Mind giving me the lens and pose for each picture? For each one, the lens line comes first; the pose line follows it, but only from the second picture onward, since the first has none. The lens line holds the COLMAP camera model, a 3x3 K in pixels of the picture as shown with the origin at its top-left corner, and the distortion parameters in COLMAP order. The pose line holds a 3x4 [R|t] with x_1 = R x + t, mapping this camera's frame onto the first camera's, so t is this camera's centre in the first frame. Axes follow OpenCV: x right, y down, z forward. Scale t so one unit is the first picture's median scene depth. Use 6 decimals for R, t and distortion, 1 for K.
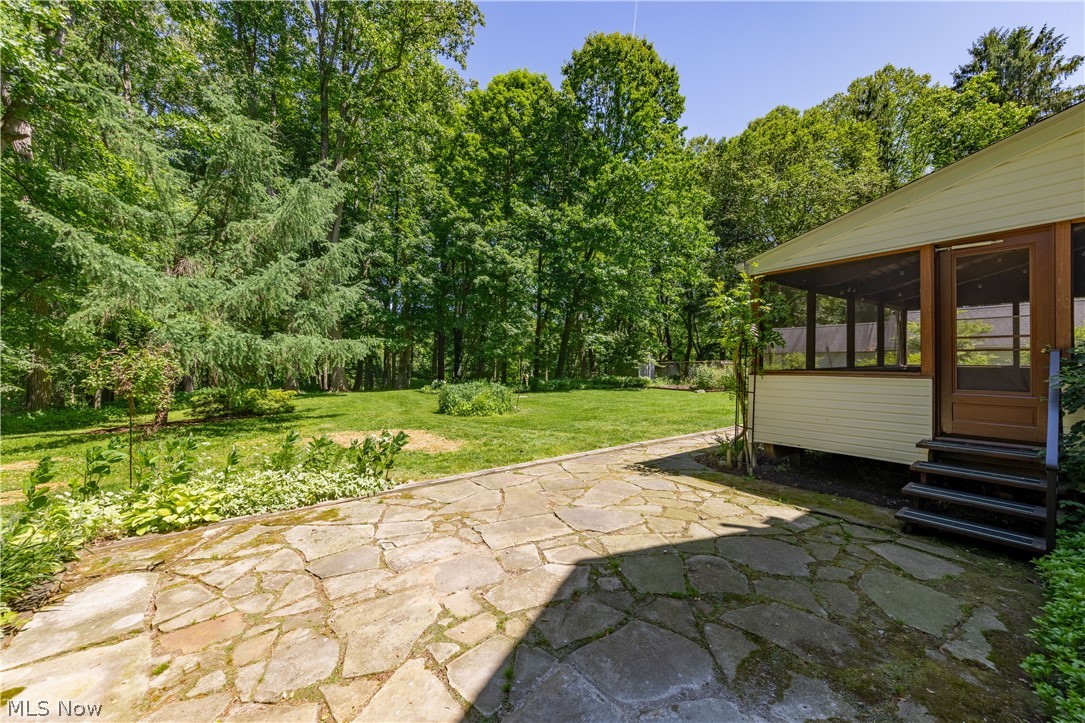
lens RADIAL K [[417.3, 0, 543.9], [0, 417.3, 358.7], [0, 0, 1]] dist [0.005090, 0.000158]
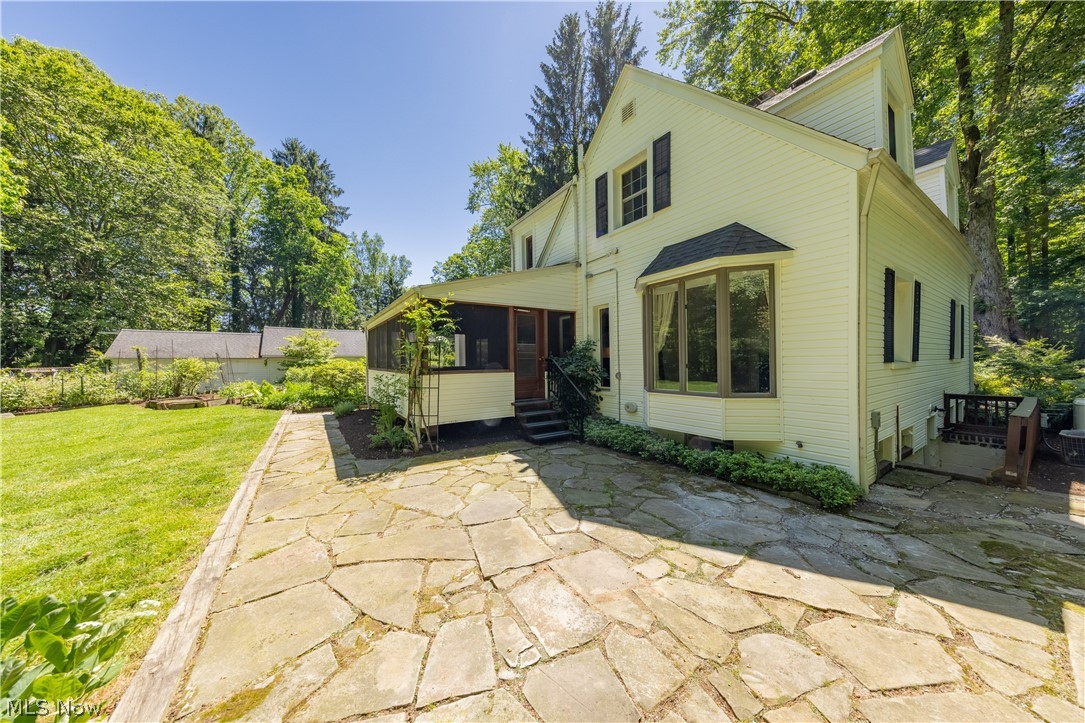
lens RADIAL K [[345.8, 0, 542.8], [0, 345.8, 365.3], [0, 0, 1]] dist [0.002607, 0.000052]
pose [[0.042472, -0.006824, 0.999074, -0.818357], [0.008198, 0.999945, 0.006481, 0.006627], [-0.999064, 0.007915, 0.042525, 0.879792]]
